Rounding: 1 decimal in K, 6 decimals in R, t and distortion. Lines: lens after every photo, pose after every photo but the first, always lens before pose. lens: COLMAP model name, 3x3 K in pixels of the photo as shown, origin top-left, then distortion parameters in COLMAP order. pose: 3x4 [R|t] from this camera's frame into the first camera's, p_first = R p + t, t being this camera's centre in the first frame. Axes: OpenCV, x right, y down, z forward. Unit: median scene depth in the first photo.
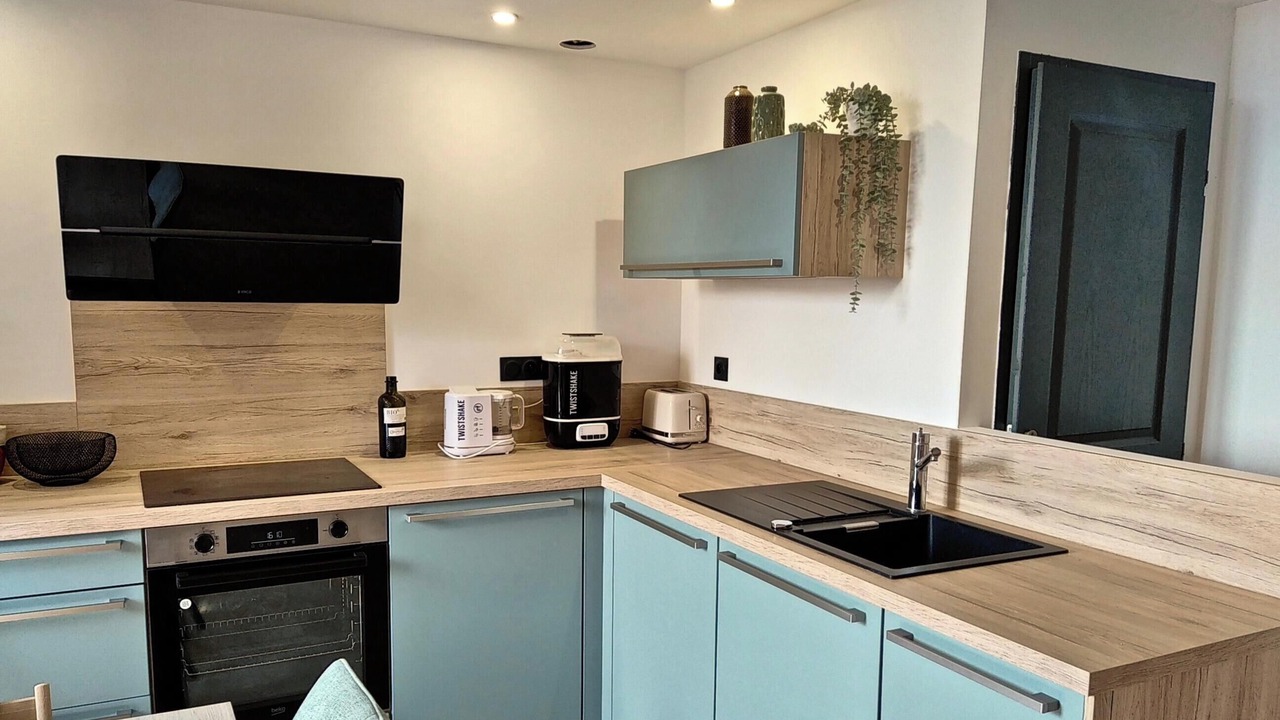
lens RADIAL K [[972.8, 0, 629.1], [0, 972.8, 406.9], [0, 0, 1]] dist [0.098478, -0.108290]
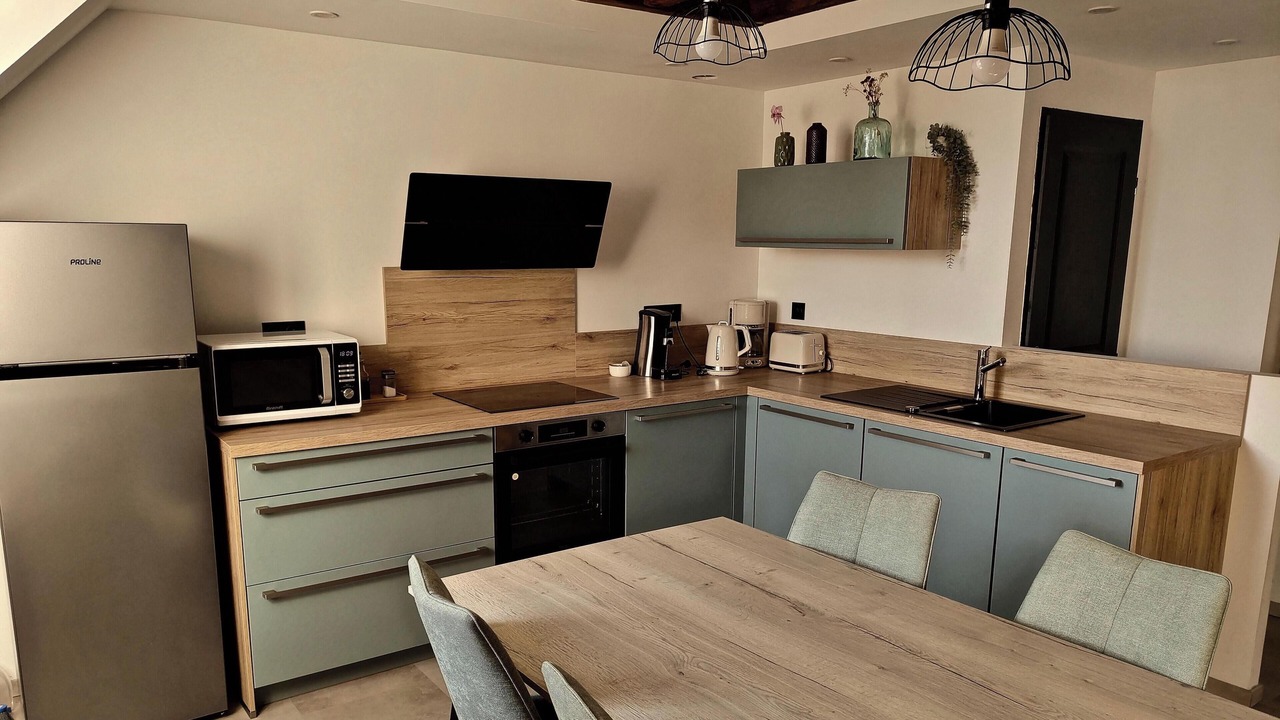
lens RADIAL K [[915.5, 0, 639.8], [0, 915.5, 401.1], [0, 0, 1]] dist [0.019501, -0.000741]
pose [[0.991060, -0.032537, 0.129385, -0.406563], [0.024631, 0.997757, 0.062248, 0.002771], [-0.131120, -0.058505, 0.989639, -0.362929]]
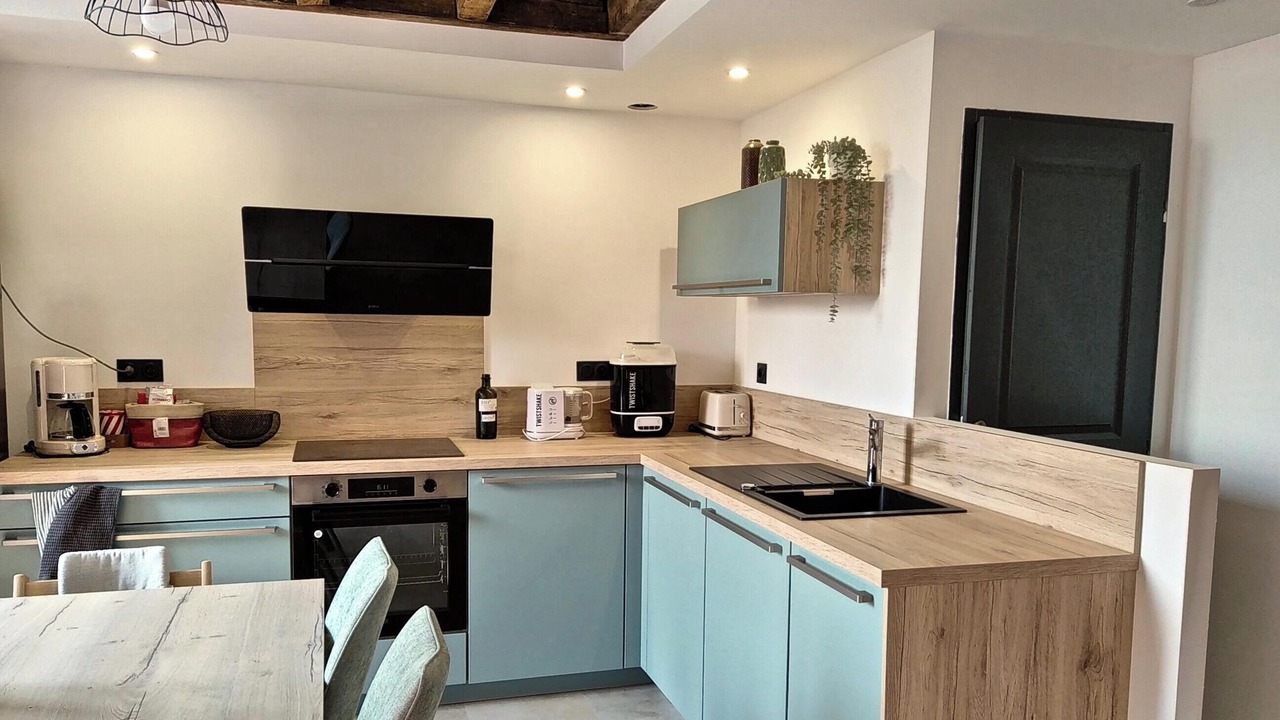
lens RADIAL K [[950.2, 0, 623.3], [0, 950.2, 400.9], [0, 0, 1]] dist [0.057170, 0.000981]
pose [[0.984203, 0.018414, -0.176085, 0.178236], [-0.023585, 0.999348, -0.027323, 0.039378], [0.175467, 0.031044, 0.983996, -0.208318]]
